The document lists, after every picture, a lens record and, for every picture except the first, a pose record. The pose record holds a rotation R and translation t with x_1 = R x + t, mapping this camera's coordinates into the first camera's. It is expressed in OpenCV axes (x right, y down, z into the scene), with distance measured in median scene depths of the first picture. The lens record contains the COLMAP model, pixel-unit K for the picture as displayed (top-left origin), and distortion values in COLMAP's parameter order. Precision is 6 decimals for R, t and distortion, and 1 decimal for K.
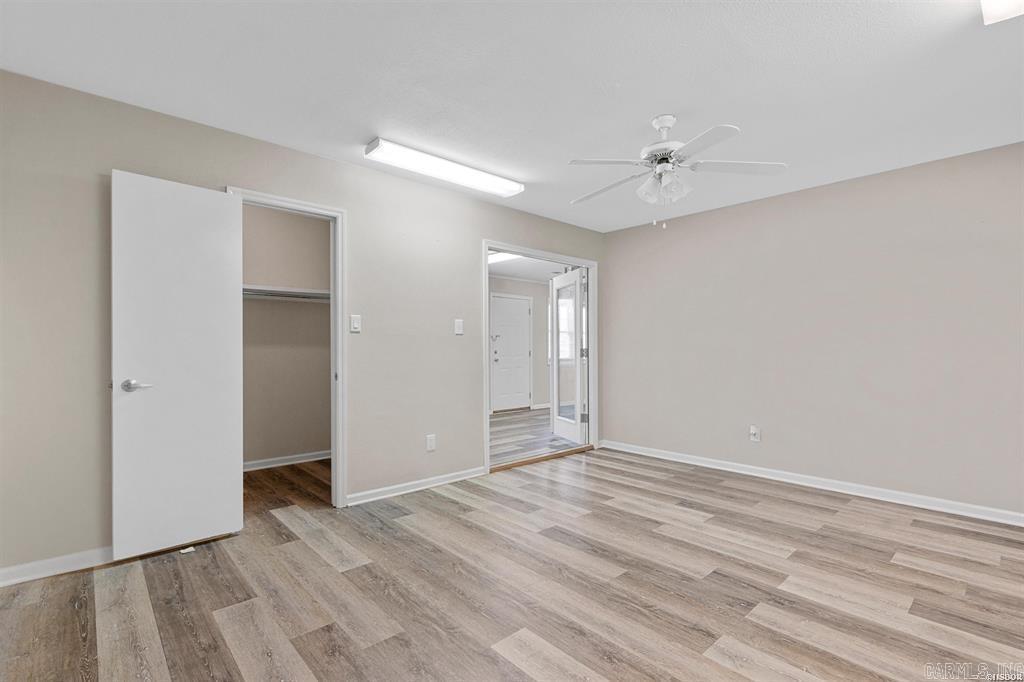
lens RADIAL K [[456.3, 0, 516.1], [0, 456.3, 345.1], [0, 0, 1]] dist [-0.001461, 0.000362]
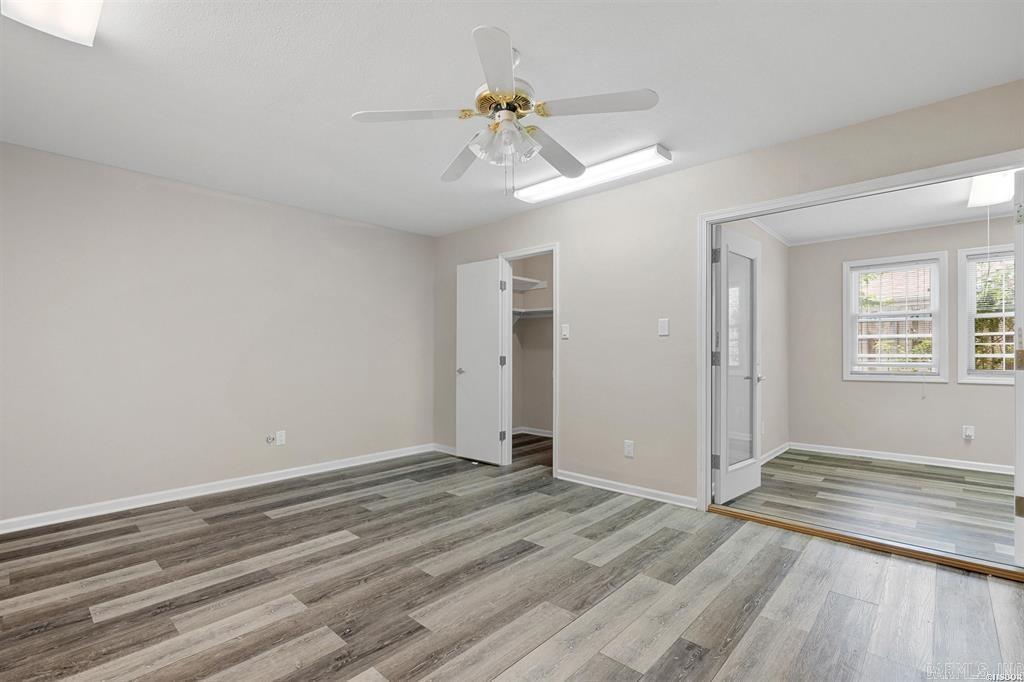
lens RADIAL K [[470.8, 0, 512.0], [0, 470.8, 341.0], [0, 0, 1]] dist [-0.001950, 0.001193]
pose [[0.086211, -0.028396, -0.995872, 1.201233], [0.012034, 0.999550, -0.027459, 0.017004], [0.996204, -0.009617, 0.086514, 1.016586]]
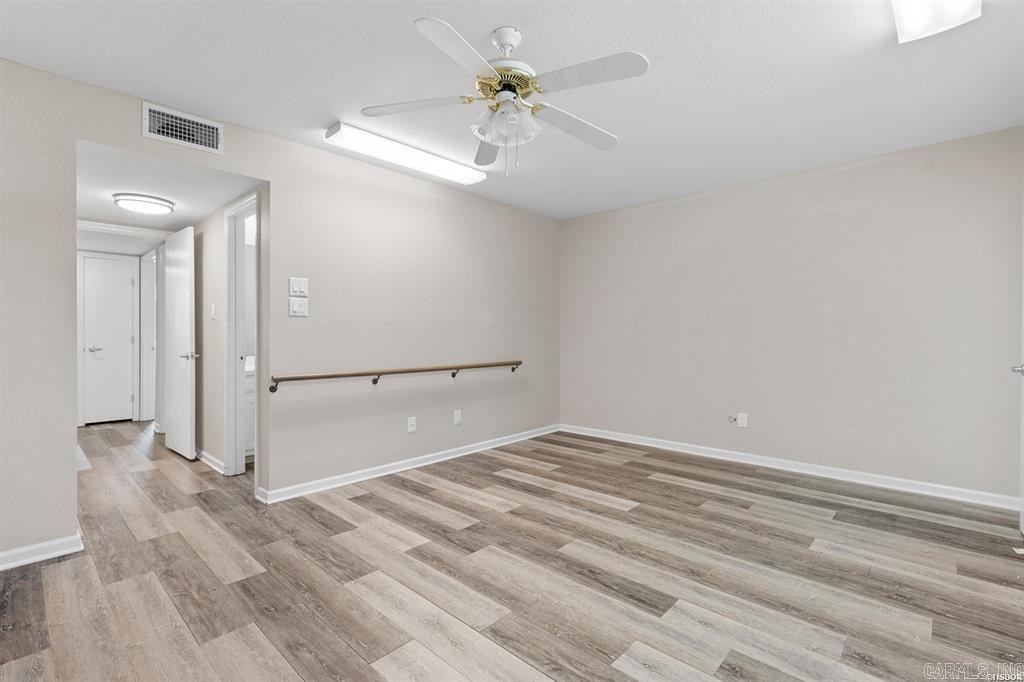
lens RADIAL K [[470.8, 0, 512.0], [0, 470.8, 341.0], [0, 0, 1]] dist [-0.001950, 0.001193]
pose [[-0.996931, 0.000362, -0.078285, 0.401934], [-0.000254, 0.999969, 0.007859, 0.013393], [0.078285, 0.007855, -0.996900, 1.920102]]
